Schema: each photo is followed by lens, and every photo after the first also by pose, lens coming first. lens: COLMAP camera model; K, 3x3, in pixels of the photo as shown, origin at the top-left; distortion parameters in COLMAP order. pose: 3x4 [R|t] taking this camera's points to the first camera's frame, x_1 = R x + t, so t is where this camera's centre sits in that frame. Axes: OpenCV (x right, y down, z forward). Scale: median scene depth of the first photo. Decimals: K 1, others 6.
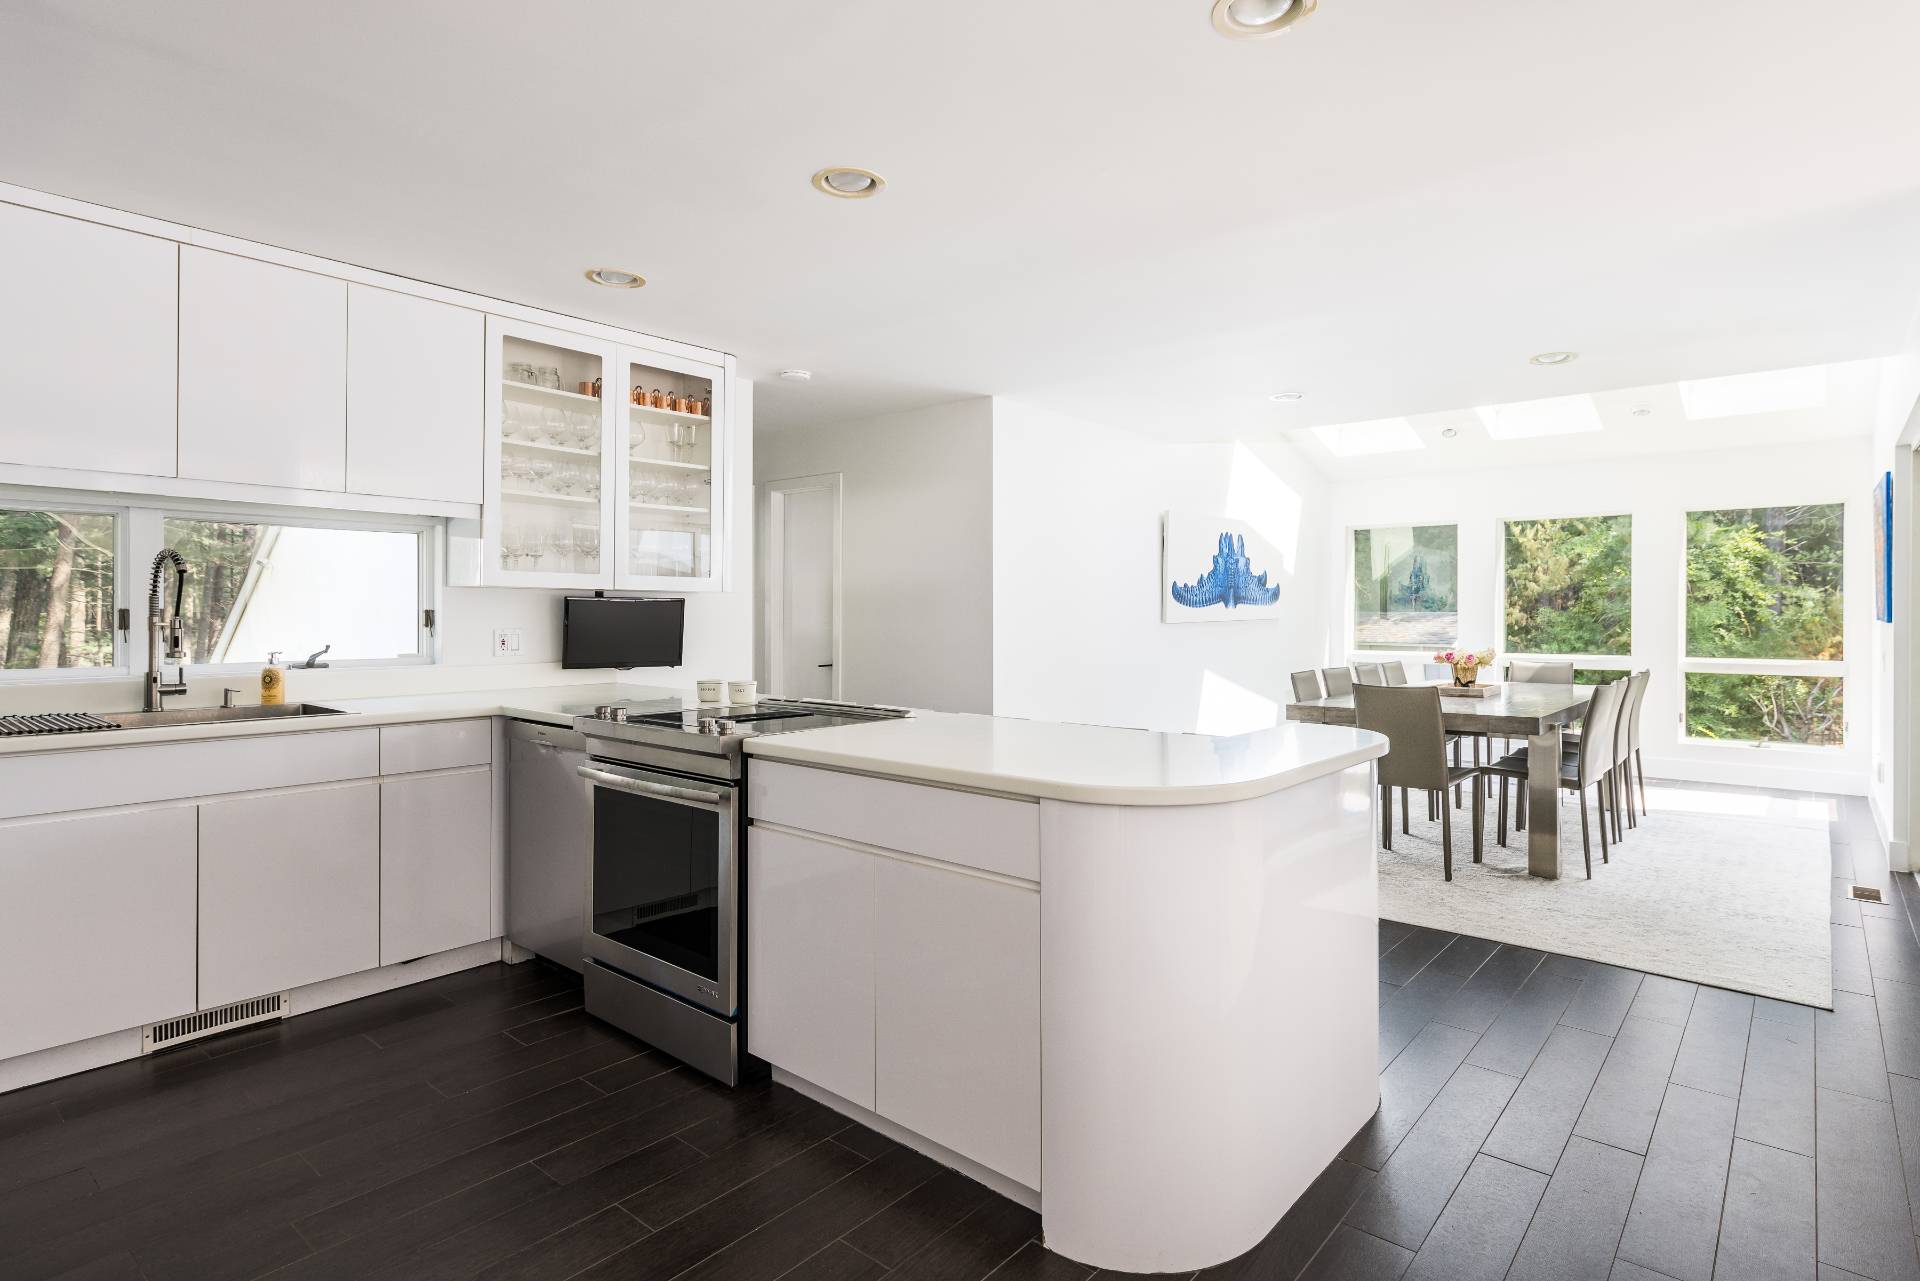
lens RADIAL K [[1006.1, 0, 958.5], [0, 1006.1, 619.9], [0, 0, 1]] dist [0.000821, 0.000014]
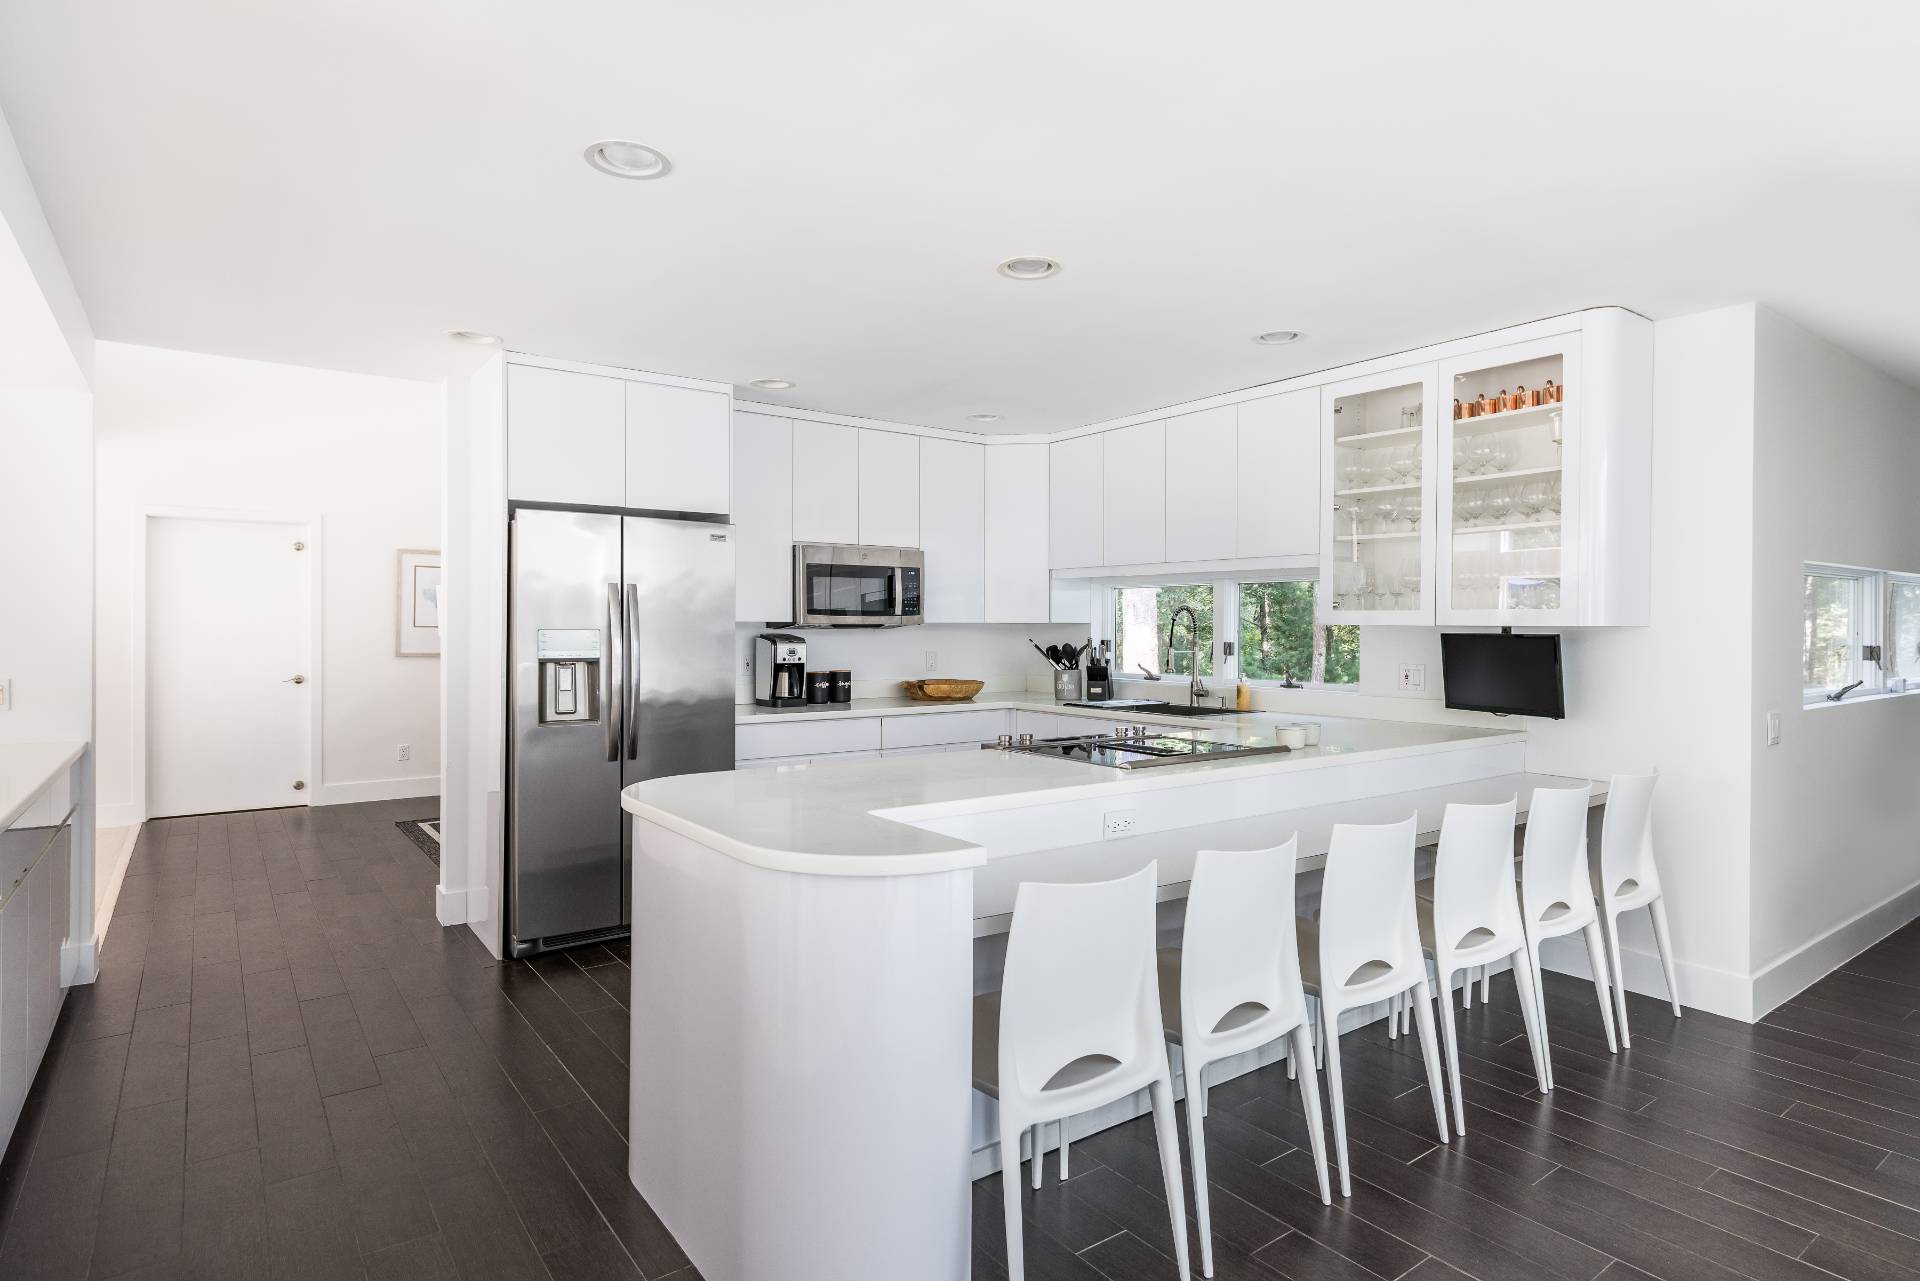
lens RADIAL K [[1006.1, 0, 958.5], [0, 1006.1, 619.9], [0, 0, 1]] dist [0.000821, 0.000014]
pose [[-0.226076, -0.006439, -0.974088, 0.664743], [-0.005160, 0.999972, -0.005413, -0.028063], [0.974096, 0.003802, -0.226103, 0.777702]]
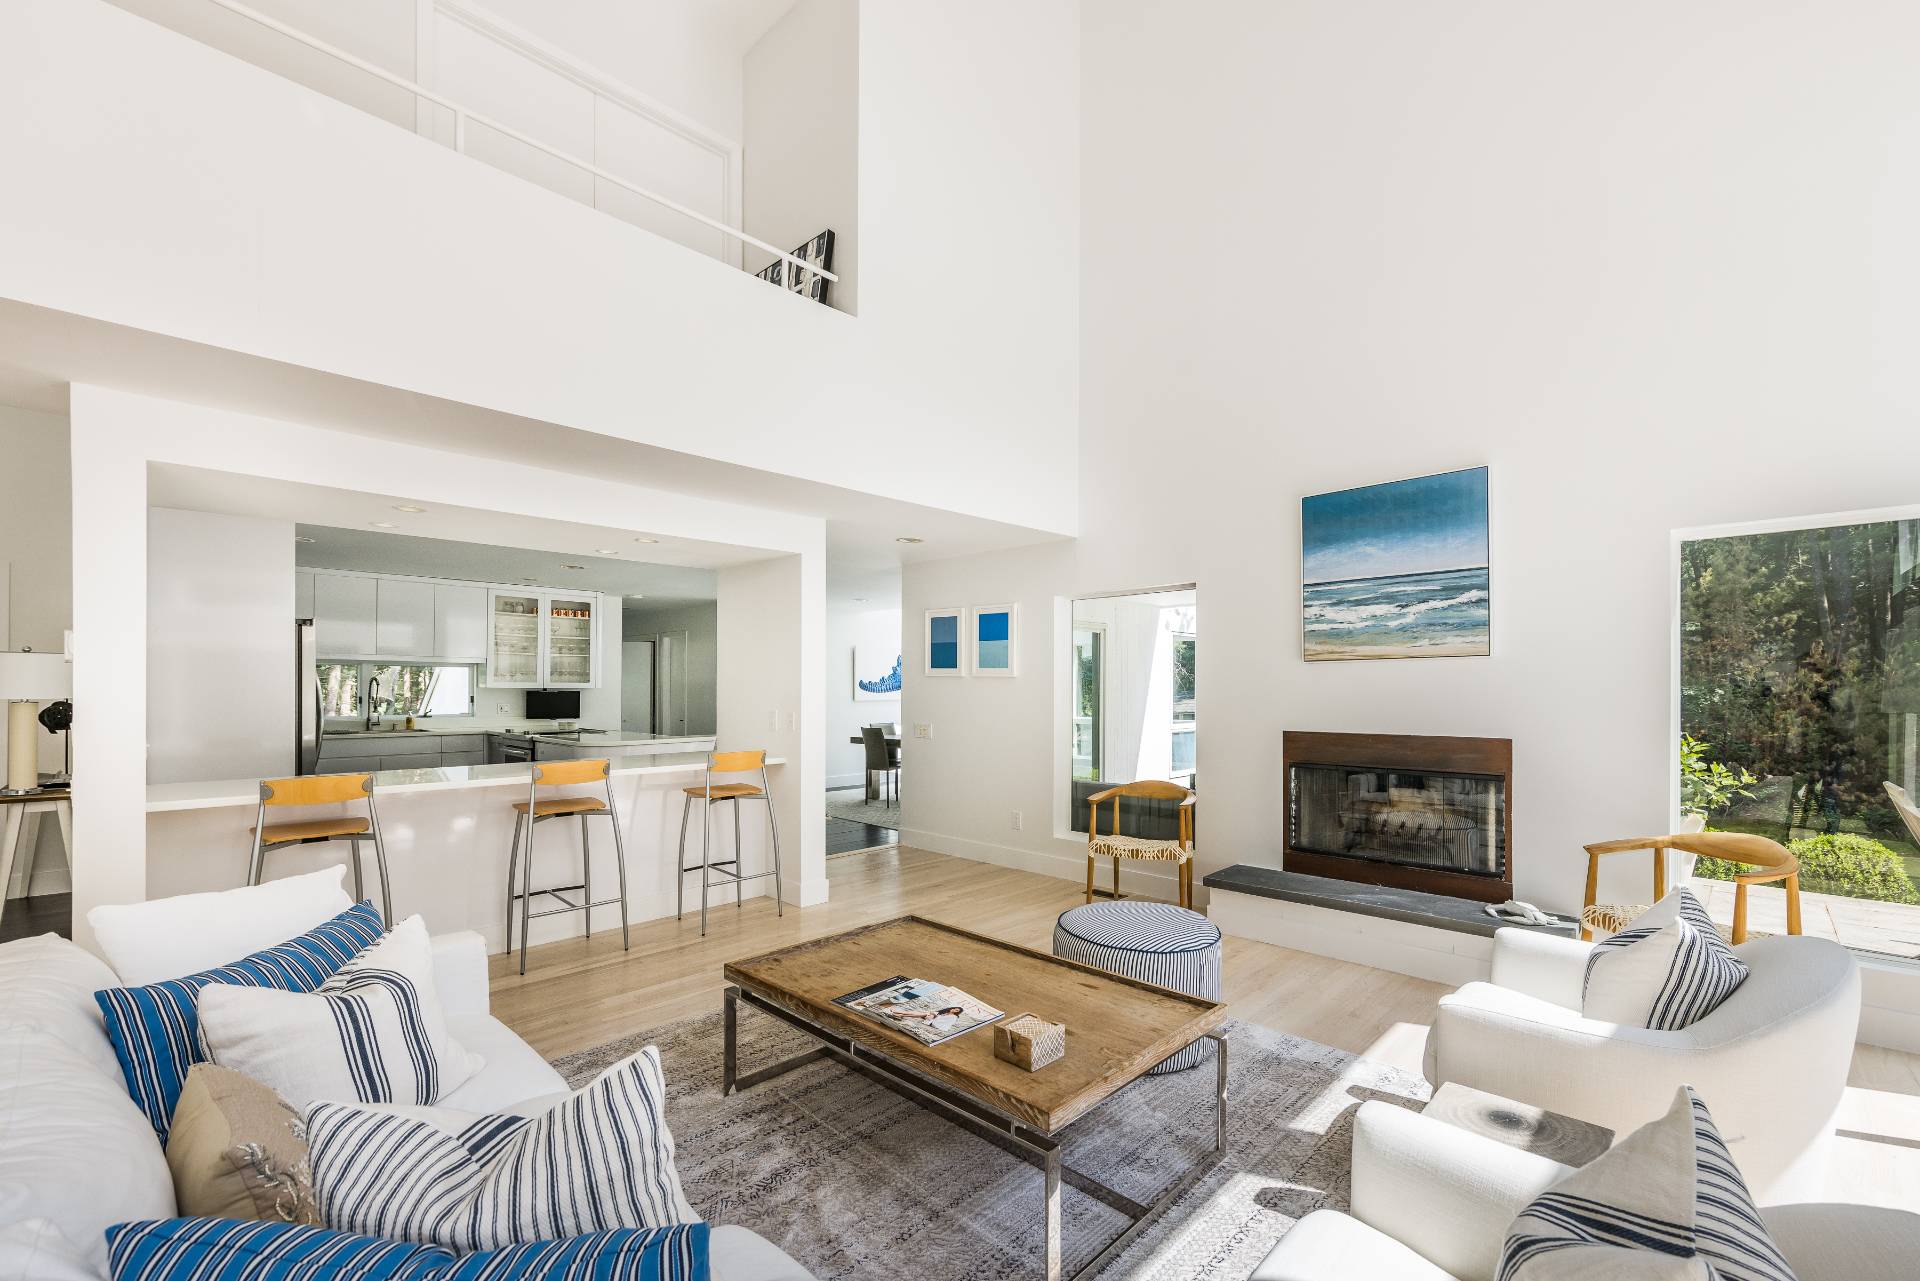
lens RADIAL K [[800.1, 0, 966.2], [0, 800.1, 692.8], [0, 0, 1]] dist [0.000806, 0.000061]
pose [[0.997564, 0.000263, -0.069762, 0.883586], [-0.000582, 0.999989, -0.004546, -0.009151], [0.069760, 0.004576, 0.997553, -0.974720]]
